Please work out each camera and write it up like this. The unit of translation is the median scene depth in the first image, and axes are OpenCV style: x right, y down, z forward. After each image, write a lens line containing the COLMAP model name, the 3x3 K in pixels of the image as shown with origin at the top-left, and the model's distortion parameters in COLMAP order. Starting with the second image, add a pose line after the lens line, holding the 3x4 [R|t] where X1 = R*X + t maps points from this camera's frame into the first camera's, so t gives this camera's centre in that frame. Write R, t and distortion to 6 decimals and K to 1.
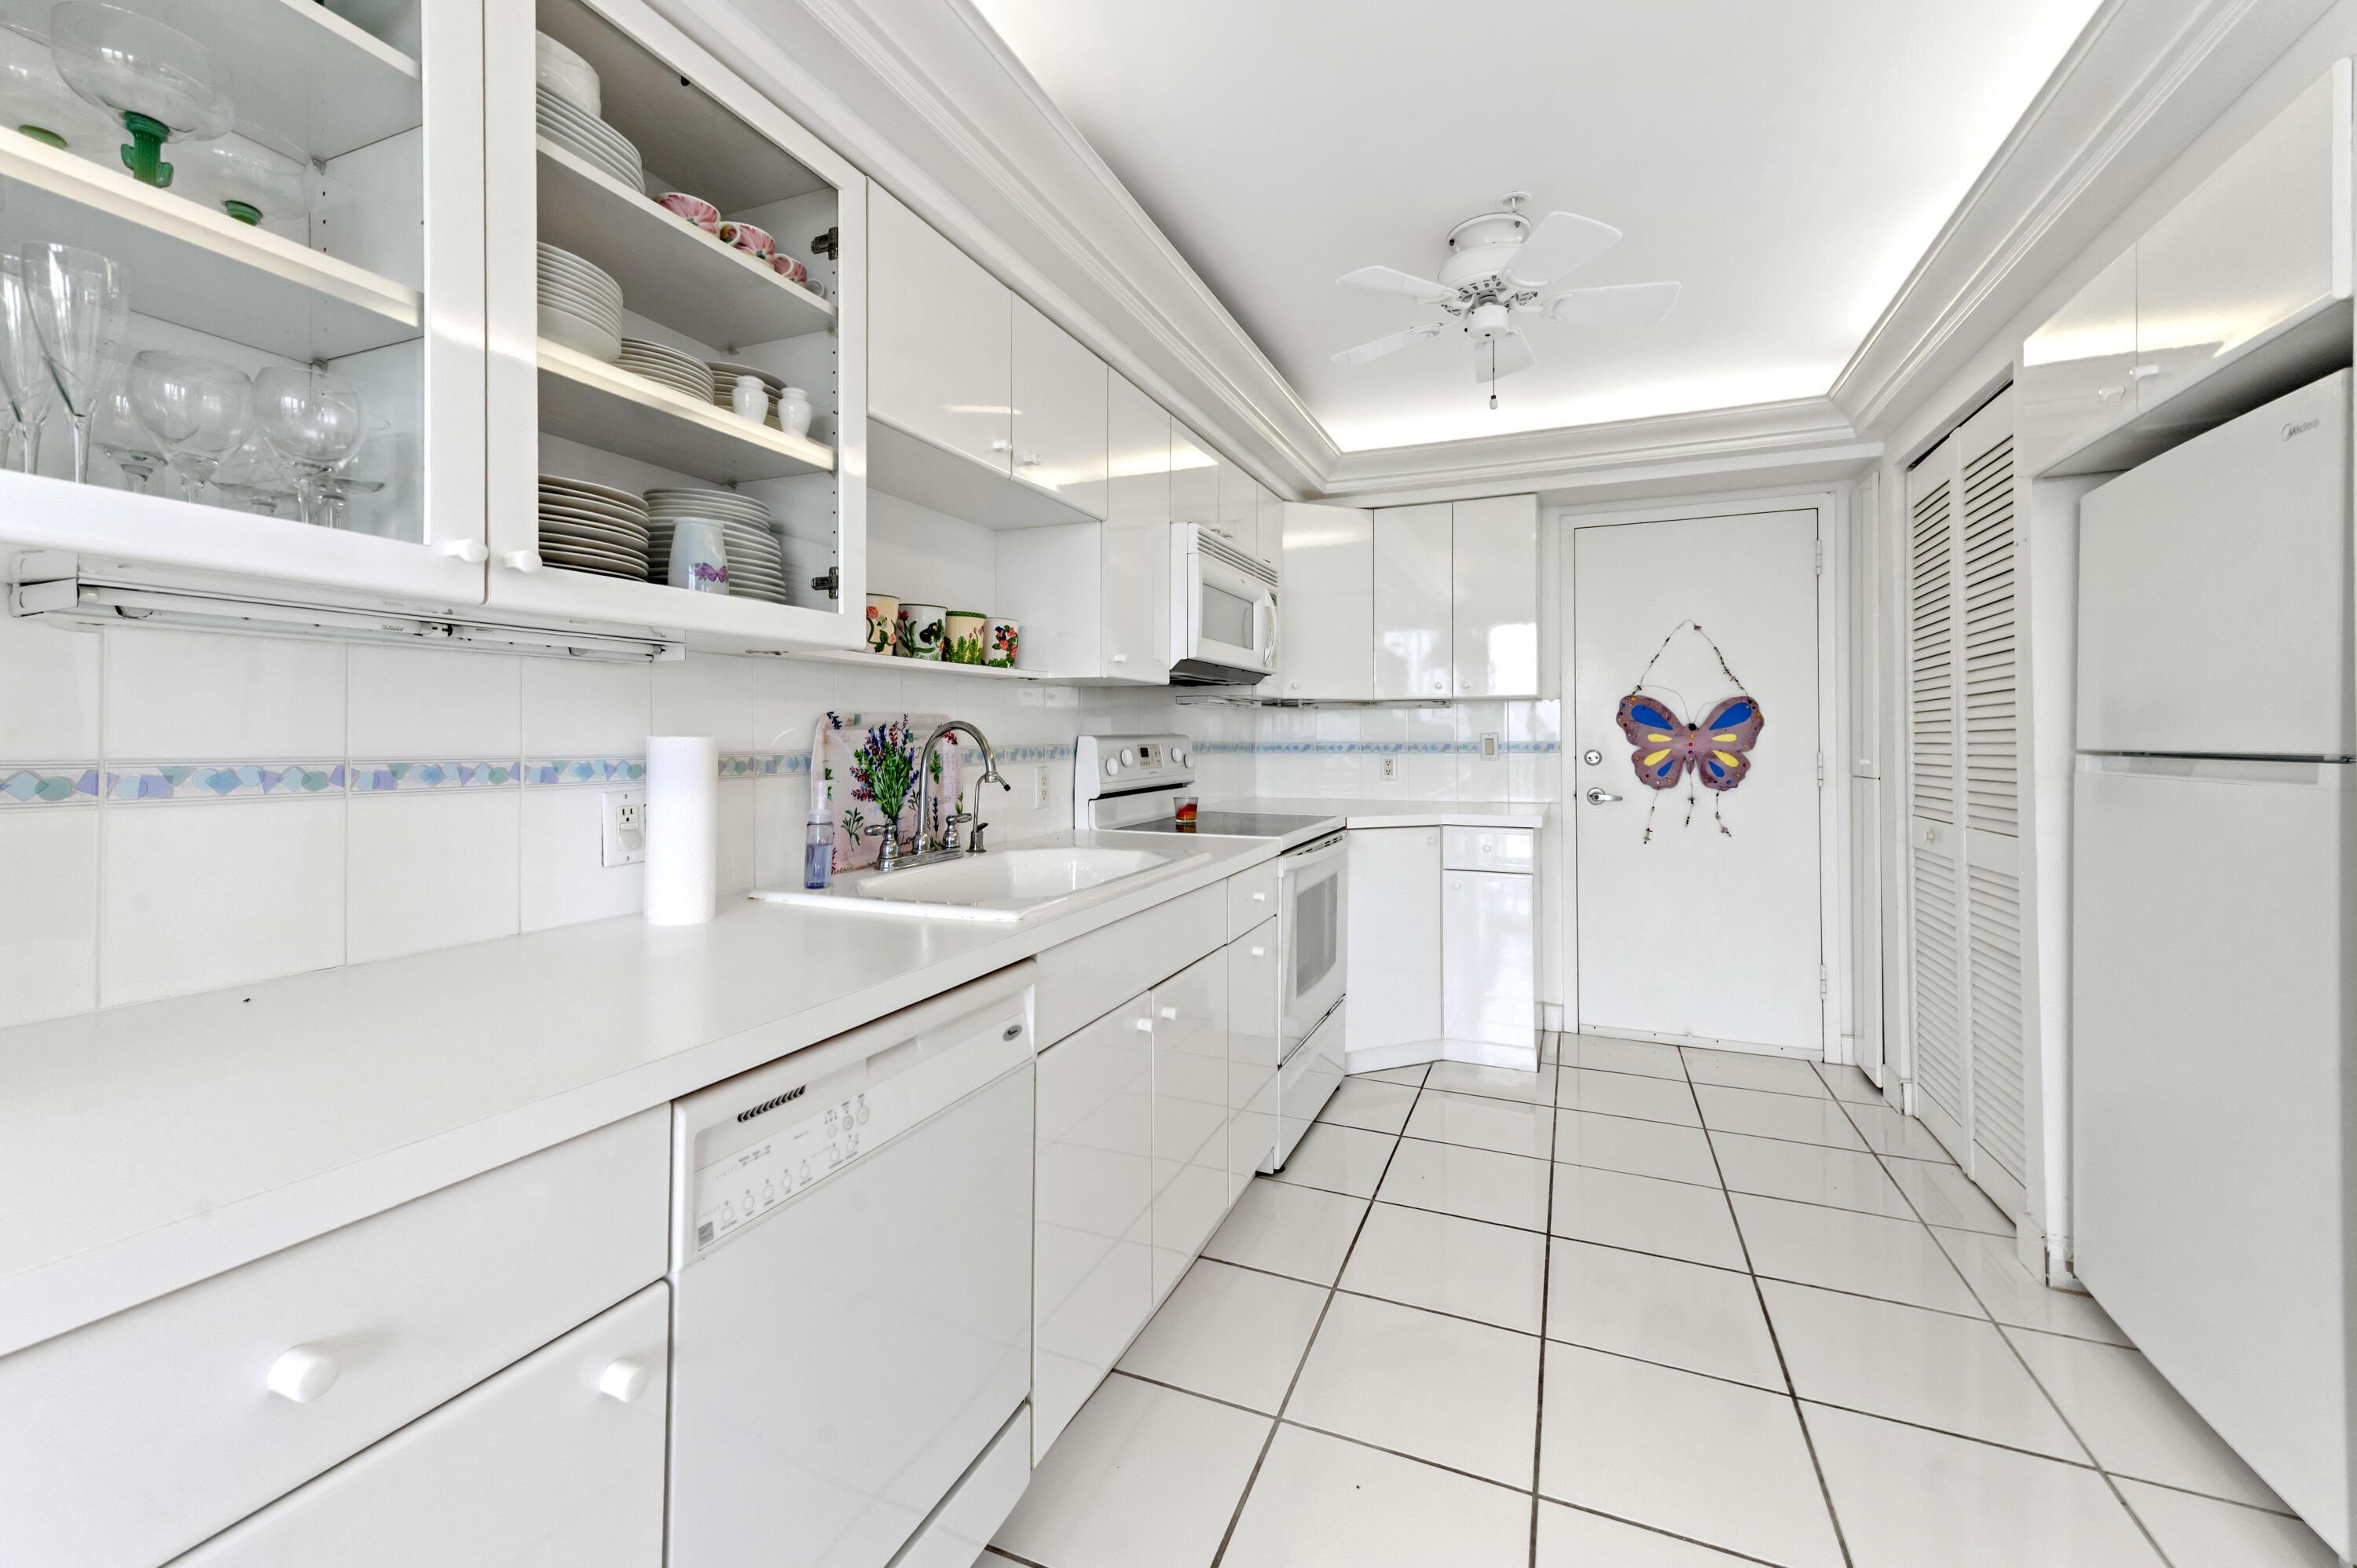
lens RADIAL K [[953.3, 0, 1170.4], [0, 953.3, 754.5], [0, 0, 1]] dist [0.010040, -0.000178]
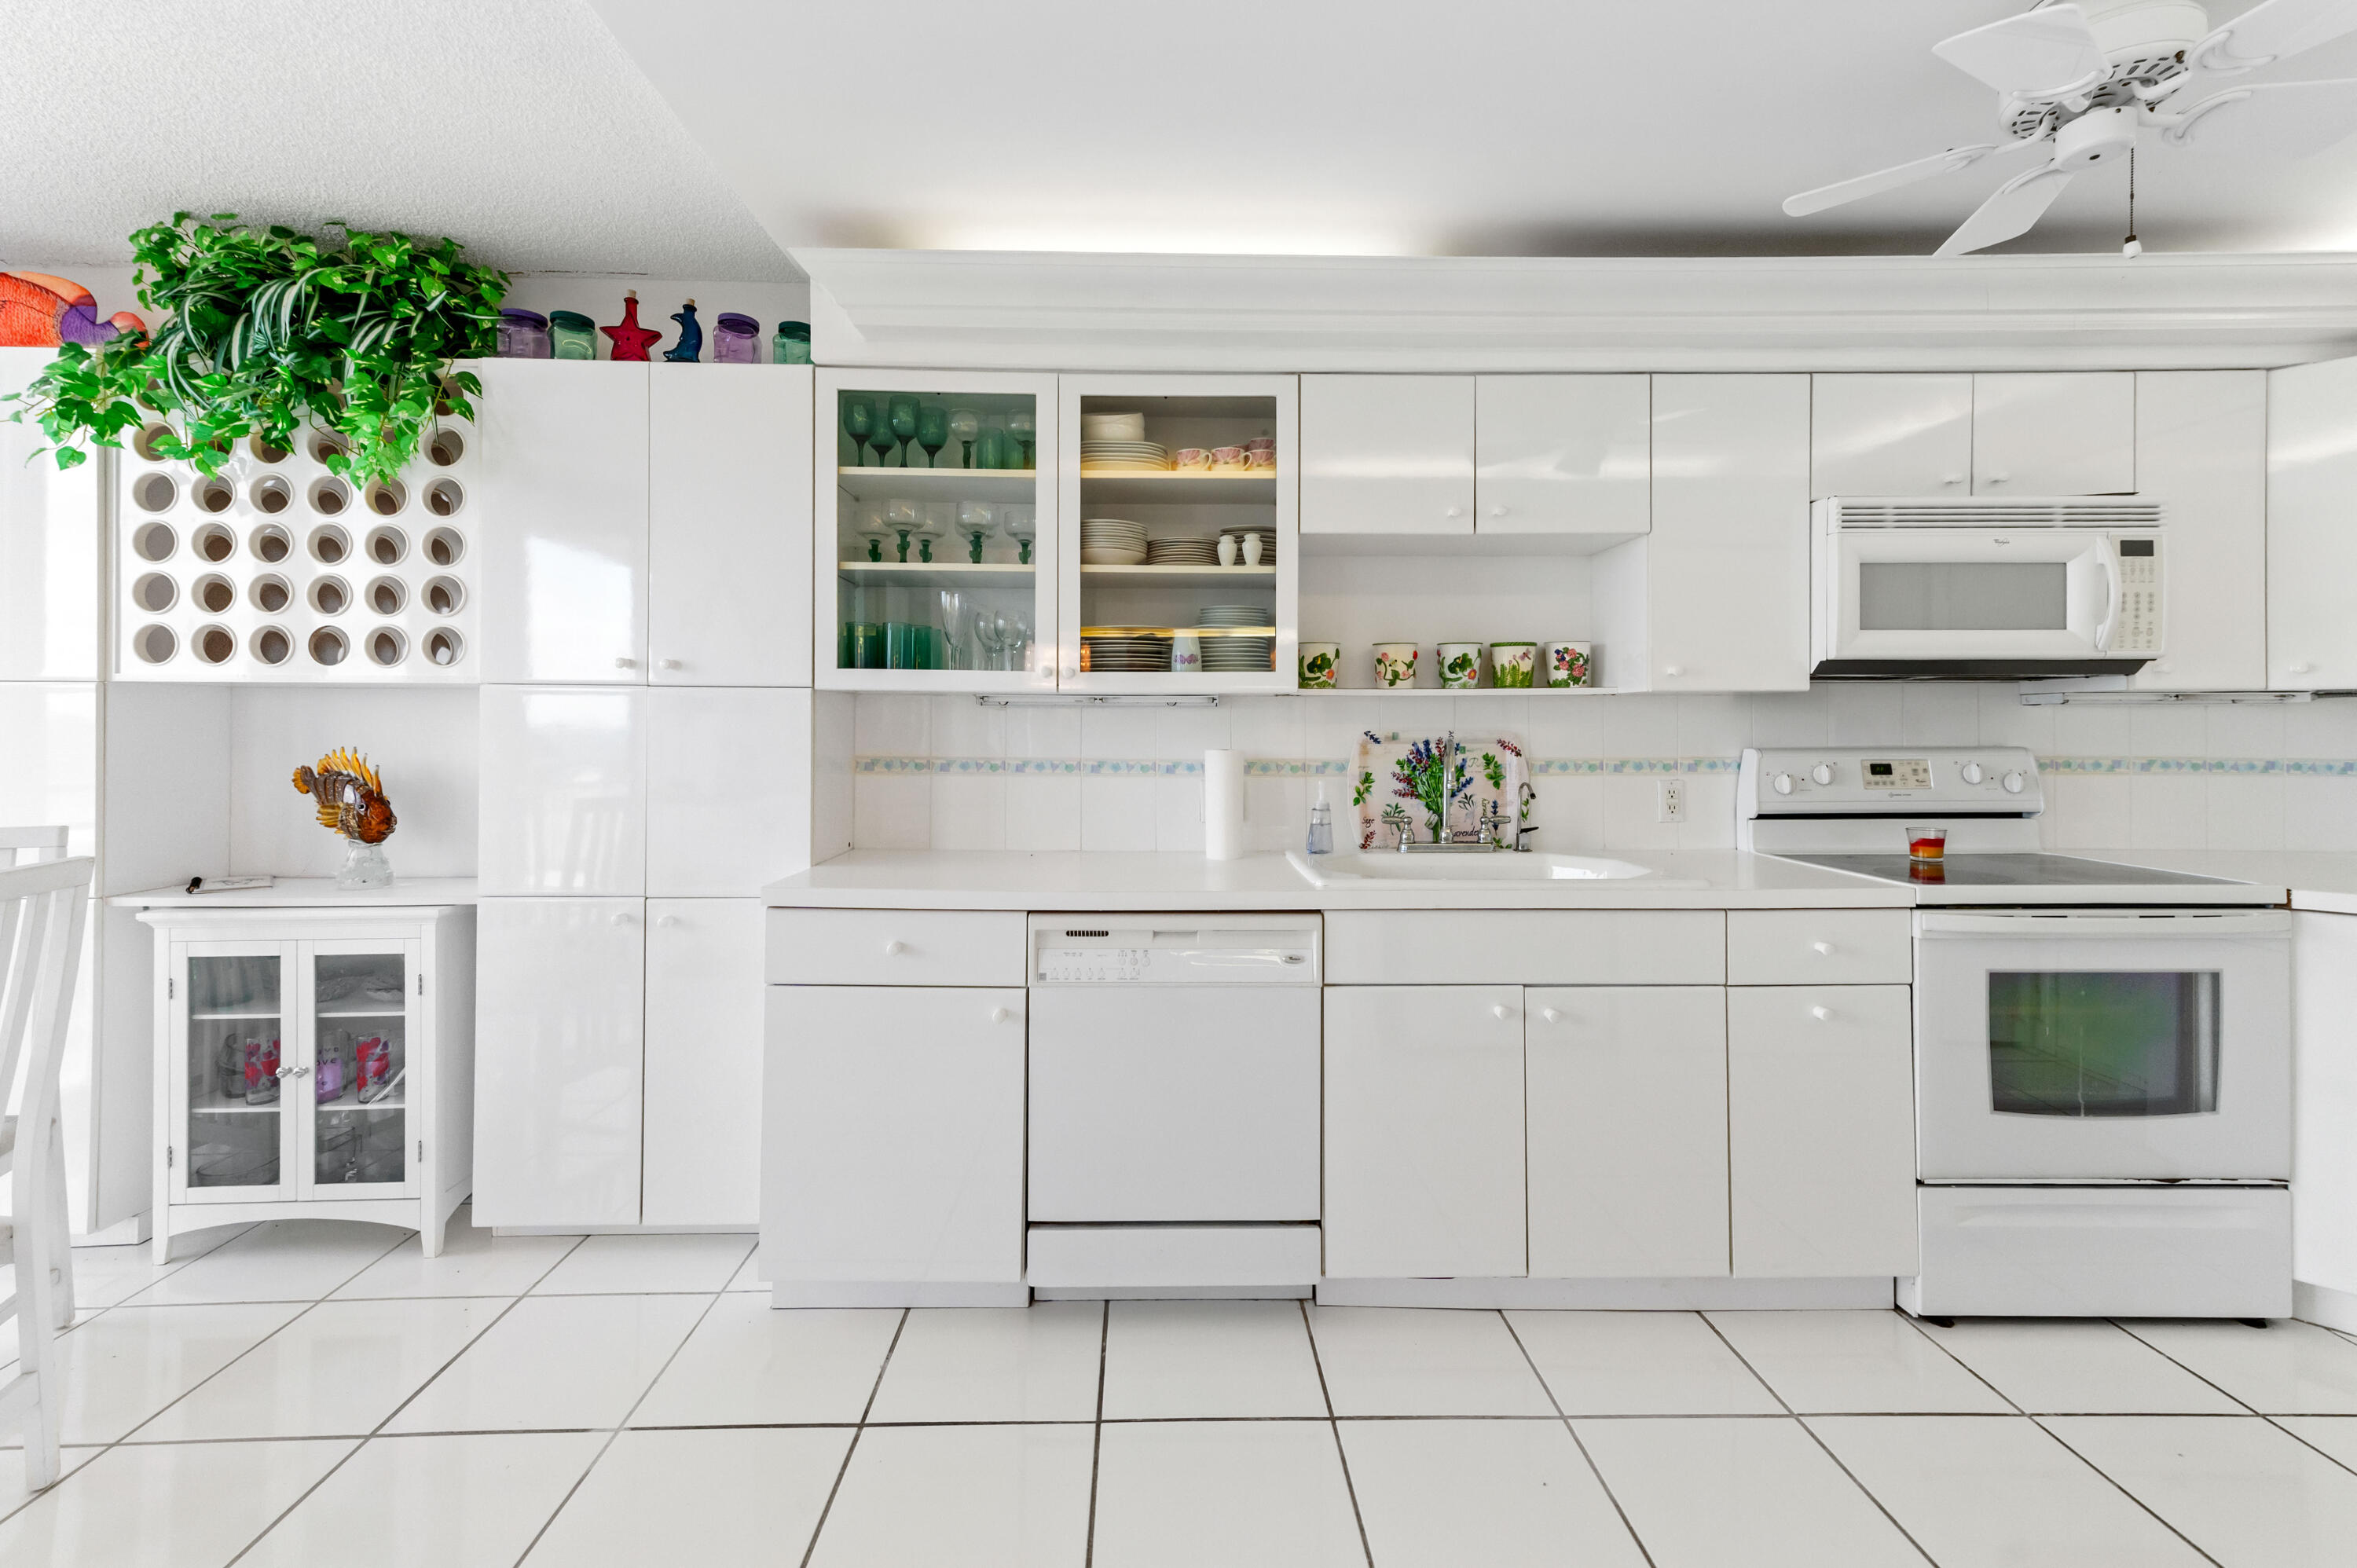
lens RADIAL K [[1017.8, 0, 1180.5], [0, 1017.8, 744.0], [0, 0, 1]] dist [0.012062, -0.000170]
pose [[0.415813, 0.010771, -0.909386, 0.797305], [-0.019123, 0.999812, 0.003098, -0.023534], [0.909249, 0.016102, 0.415941, 0.135693]]
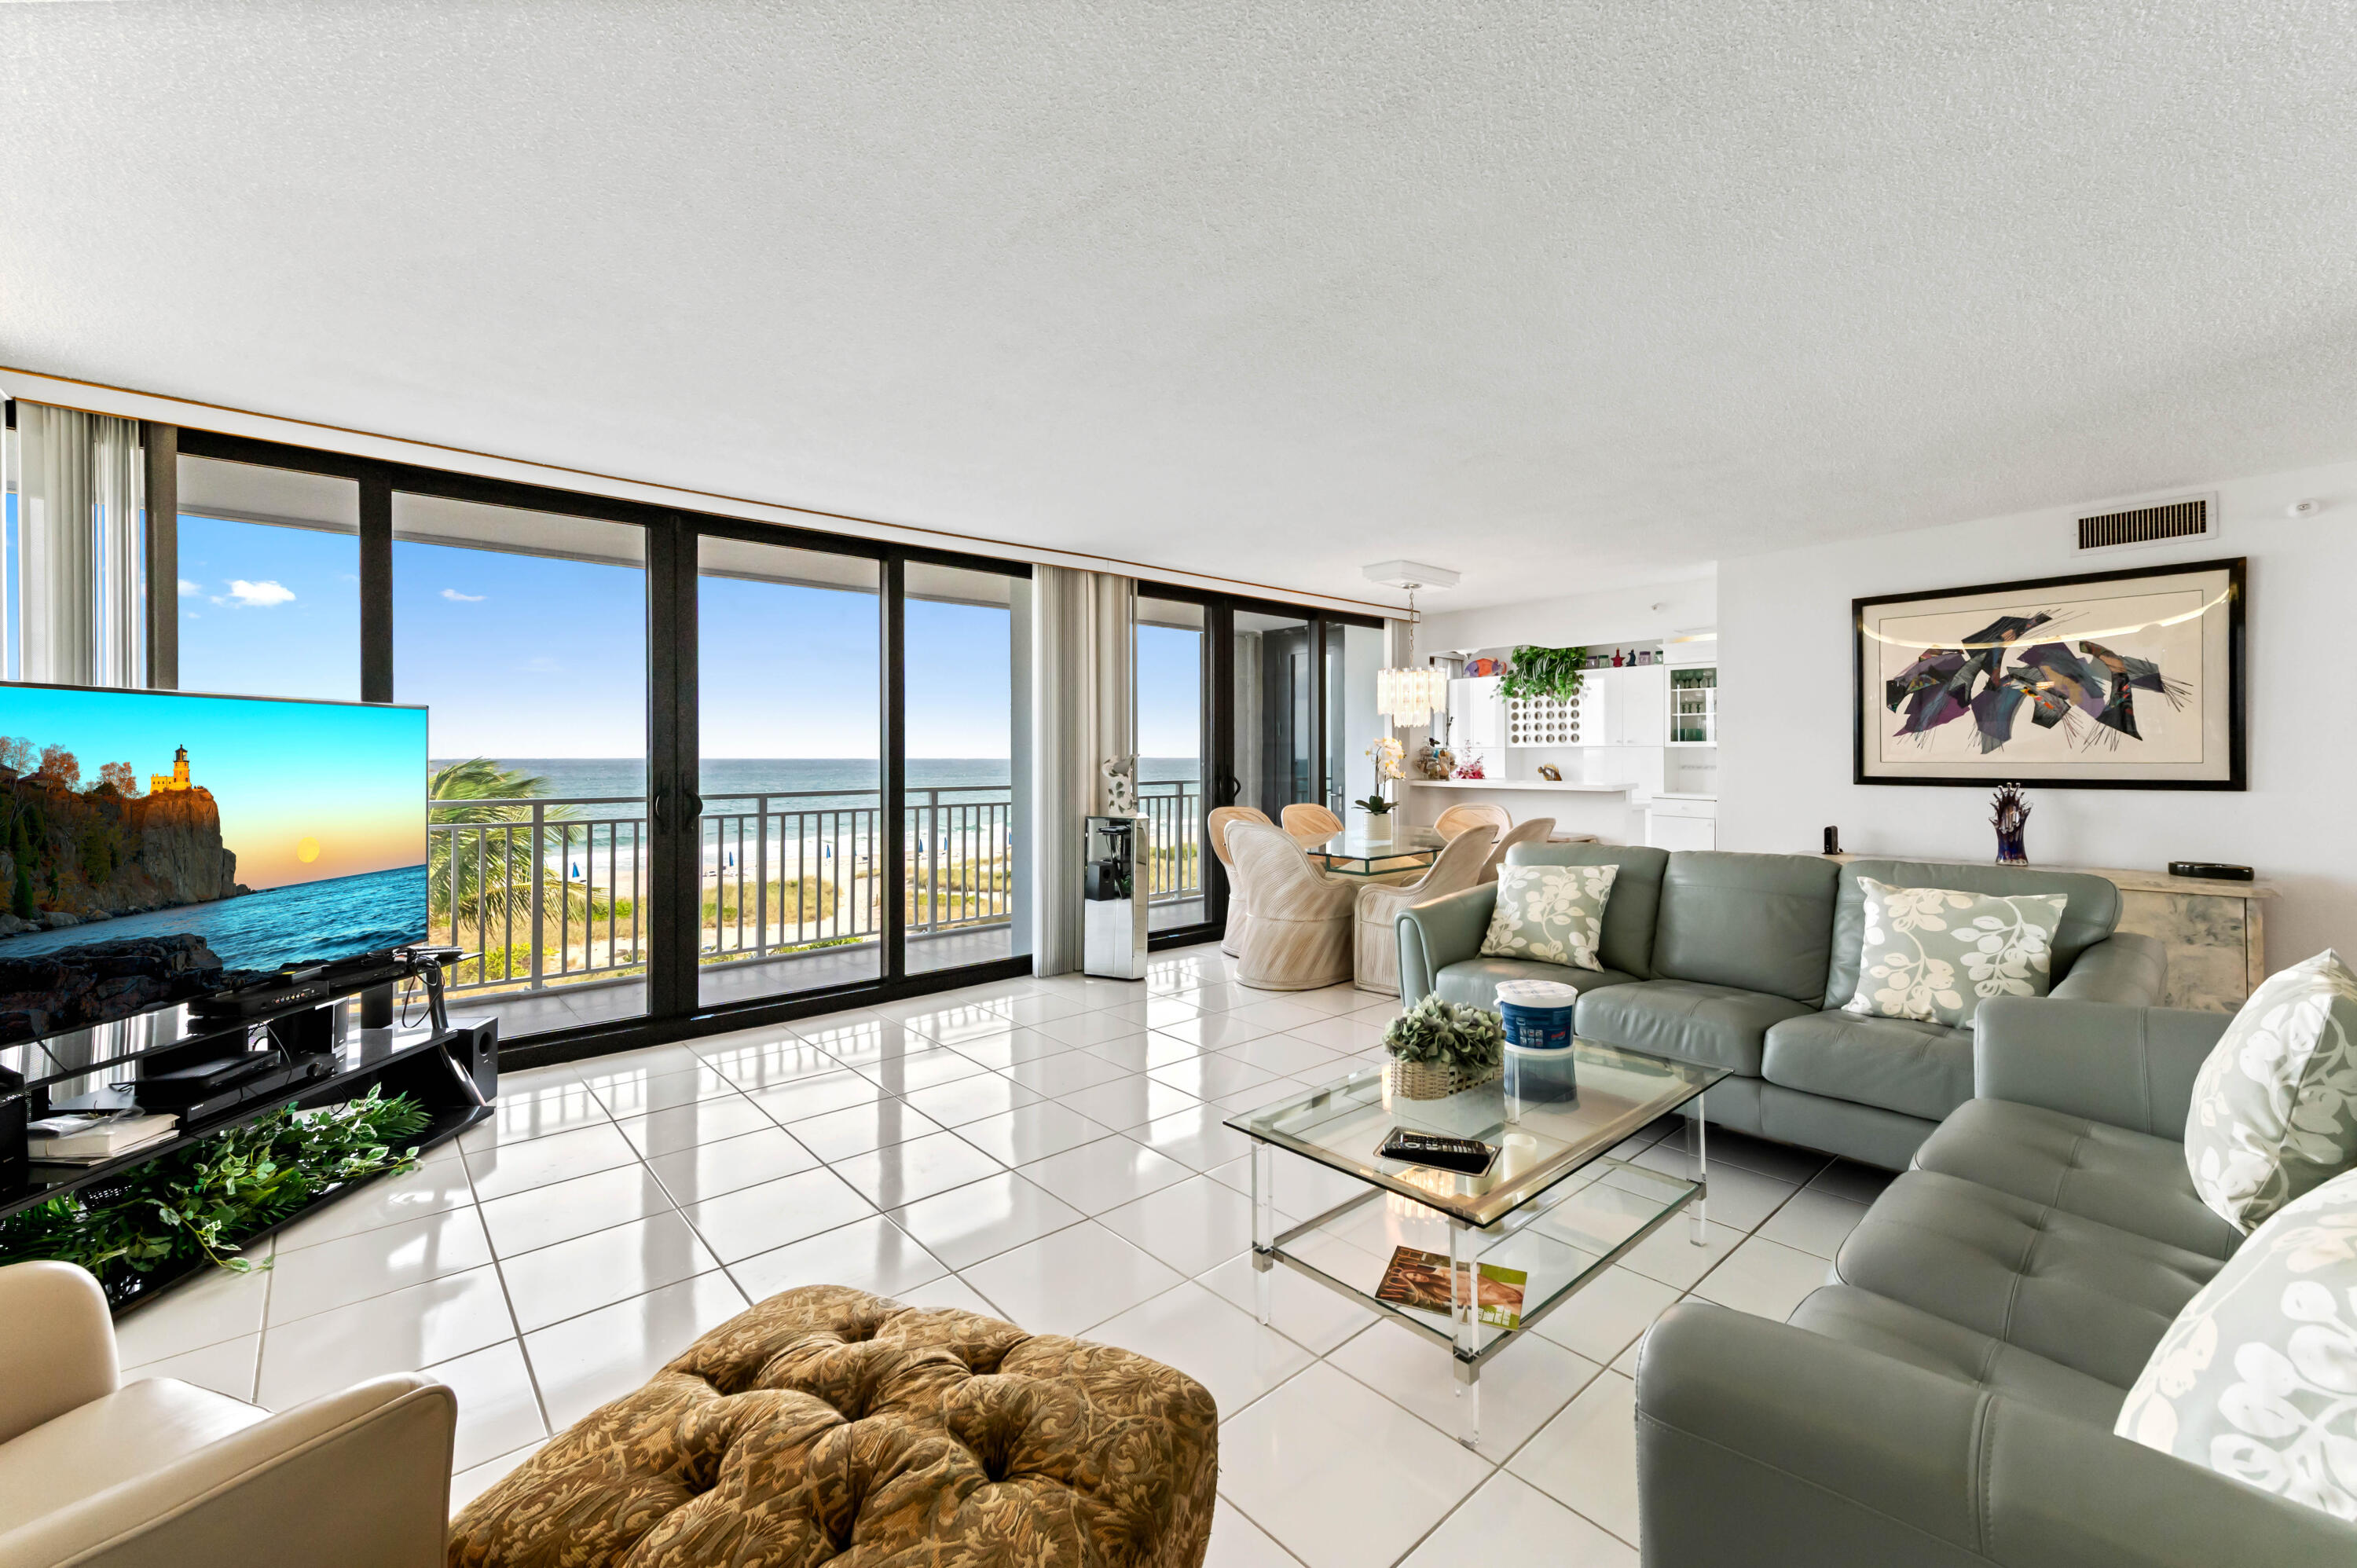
lens RADIAL K [[971.5, 0, 1169.2], [0, 971.5, 742.5], [0, 0, 1]] dist [0.017402, 0.000392]
pose [[-0.431321, -0.011307, -0.902128, 4.539443], [-0.014536, 0.999879, -0.005583, -0.038671], [0.902082, 0.010705, -0.431433, 0.122069]]
